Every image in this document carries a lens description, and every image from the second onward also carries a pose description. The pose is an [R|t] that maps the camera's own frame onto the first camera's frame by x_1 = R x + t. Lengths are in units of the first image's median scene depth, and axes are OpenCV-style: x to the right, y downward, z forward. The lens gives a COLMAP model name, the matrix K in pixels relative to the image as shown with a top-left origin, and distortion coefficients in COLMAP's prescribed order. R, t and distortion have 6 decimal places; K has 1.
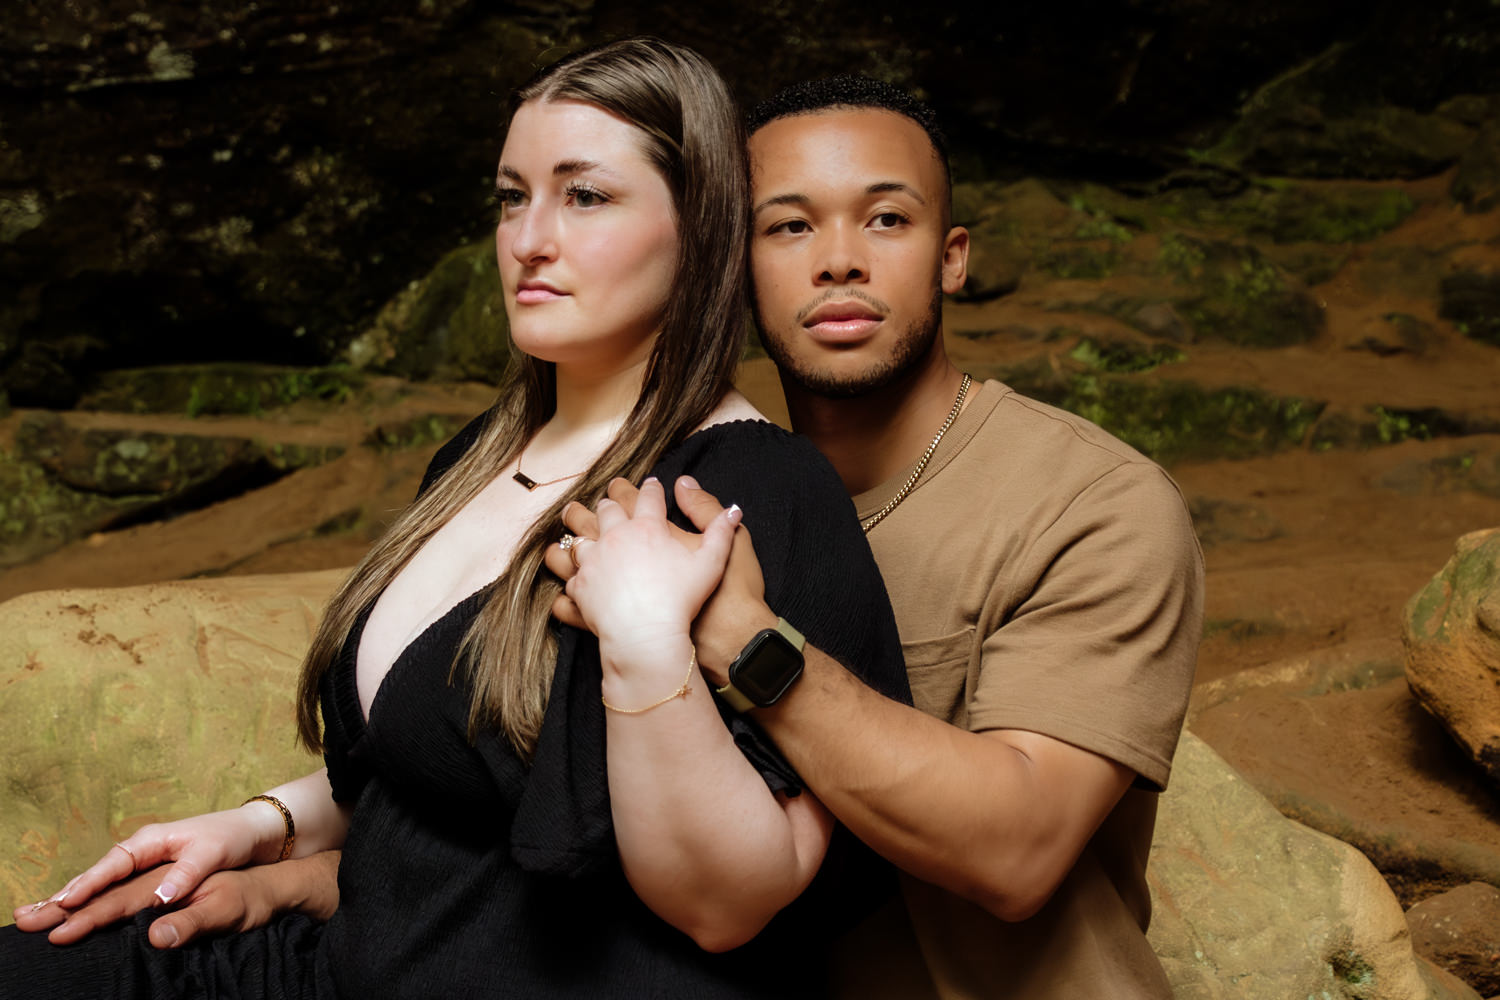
lens RADIAL K [[3240.9, 0, 748.5], [0, 3240.9, 499.8], [0, 0, 1]] dist [0.487324, 0.000000]
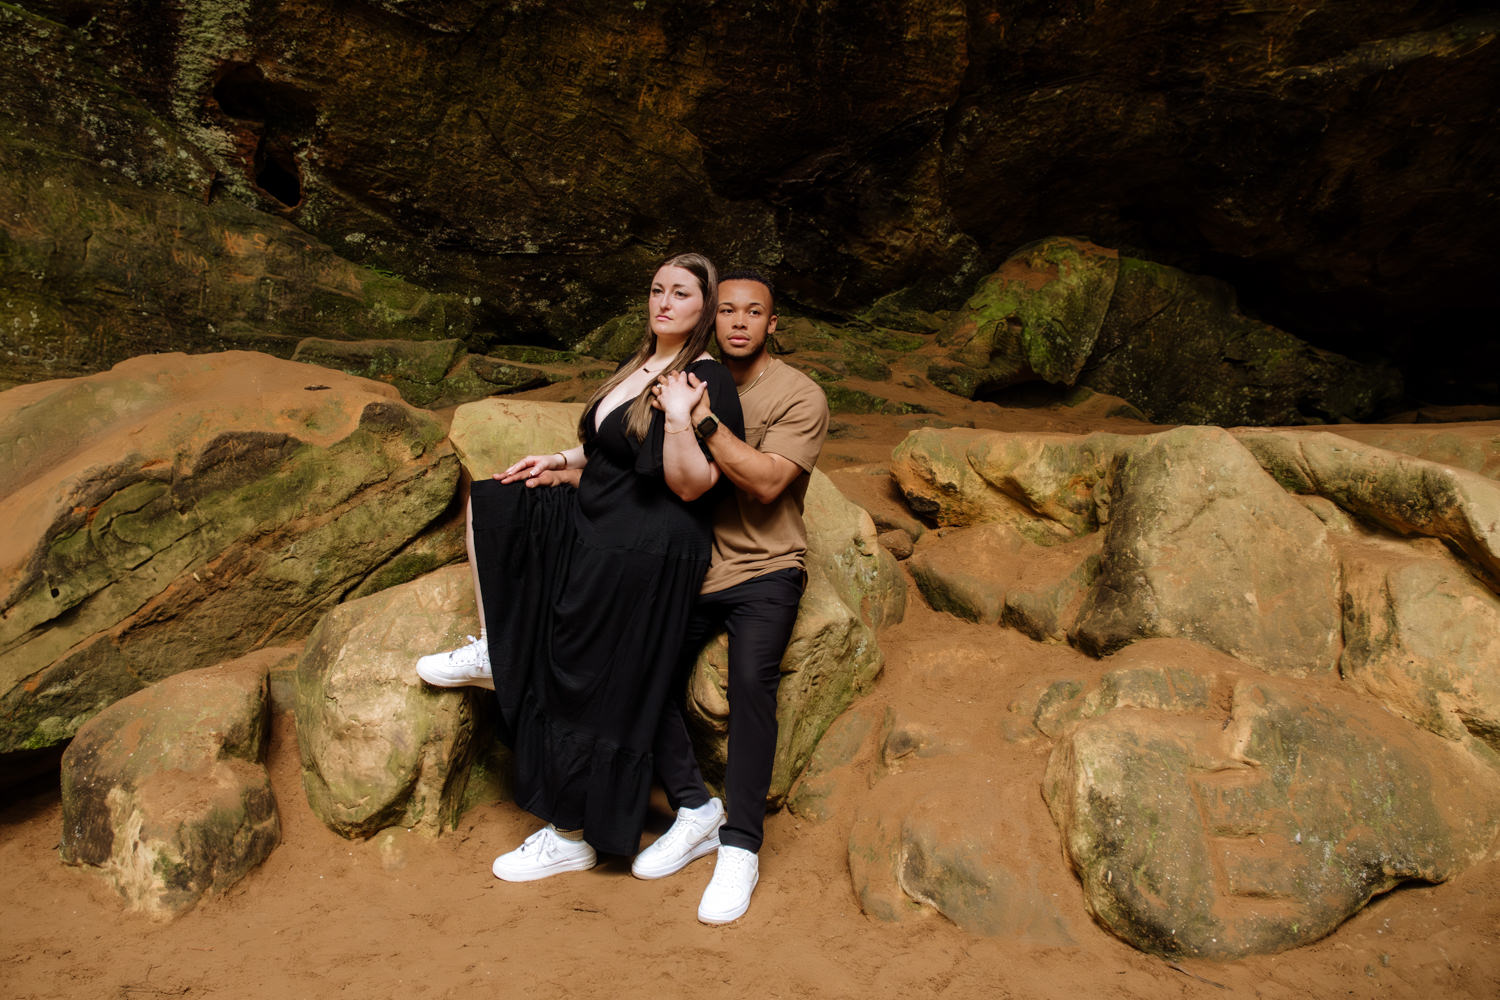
lens RADIAL K [[1439.2, 0, 746.8], [0, 1439.2, 497.0], [0, 0, 1]] dist [0.031397, 0.000000]
pose [[0.992521, 0.113539, 0.044843, -0.011529], [-0.114274, 0.993348, 0.014183, 0.079282], [-0.042934, -0.019201, 0.998893, -0.495074]]
